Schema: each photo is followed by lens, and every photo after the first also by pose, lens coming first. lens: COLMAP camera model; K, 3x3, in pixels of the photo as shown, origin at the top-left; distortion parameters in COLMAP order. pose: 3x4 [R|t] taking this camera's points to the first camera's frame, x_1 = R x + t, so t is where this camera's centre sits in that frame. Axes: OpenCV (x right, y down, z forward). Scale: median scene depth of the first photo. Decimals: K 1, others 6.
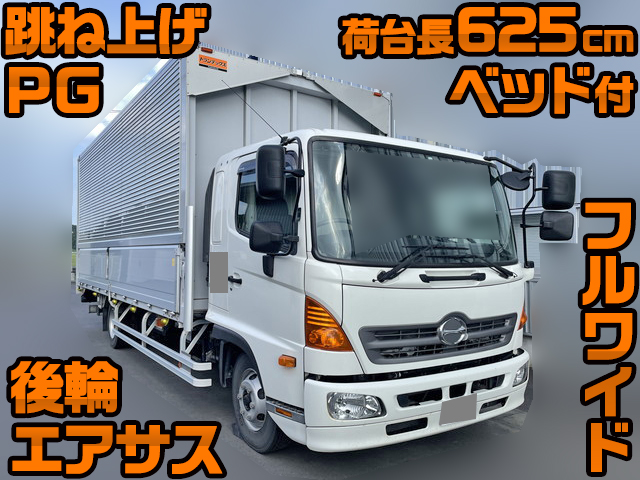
lens RADIAL K [[486.5, 0, 309.1], [0, 486.5, 254.6], [0, 0, 1]] dist [0.080135, -0.098507]
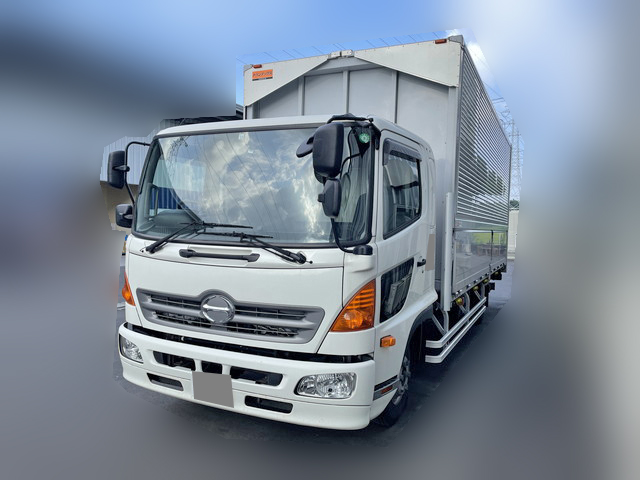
lens RADIAL K [[486.5, 0, 306.2], [0, 486.5, 240.6], [0, 0, 1]] dist [0.080135, -0.098507]
pose [[0.495671, 0.031507, -0.867939, 1.288931], [-0.026611, 0.999424, 0.021083, -0.009337], [0.868102, 0.012646, 0.496224, 0.688749]]
